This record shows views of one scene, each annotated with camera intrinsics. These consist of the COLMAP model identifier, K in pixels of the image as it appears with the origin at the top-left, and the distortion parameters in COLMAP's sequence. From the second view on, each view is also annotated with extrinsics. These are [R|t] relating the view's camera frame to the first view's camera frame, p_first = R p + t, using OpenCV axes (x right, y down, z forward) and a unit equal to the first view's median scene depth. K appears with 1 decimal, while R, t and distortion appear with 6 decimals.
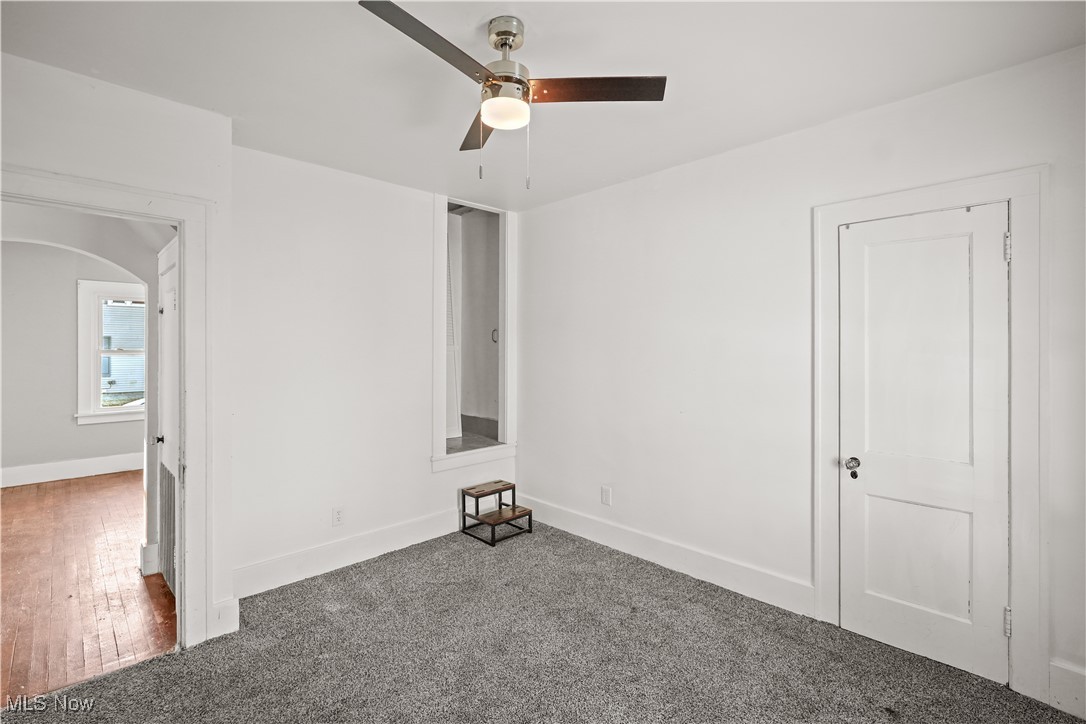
lens RADIAL K [[482.3, 0, 533.8], [0, 482.3, 351.5], [0, 0, 1]] dist [0.001539, 0.000454]
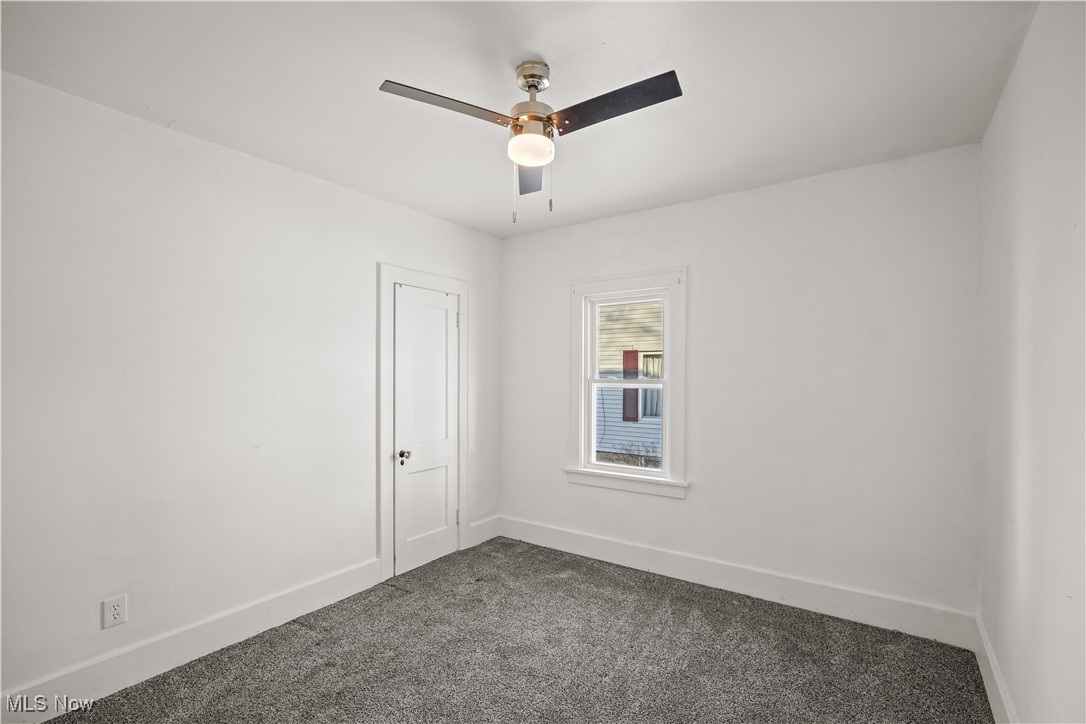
lens RADIAL K [[502.4, 0, 541.8], [0, 502.4, 373.9], [0, 0, 1]] dist [-0.012361, 0.001667]
pose [[-0.175193, -0.004307, 0.984525, -0.857756], [0.002762, 0.999984, 0.004866, -0.010227], [-0.984530, 0.003572, -0.175178, 0.857448]]
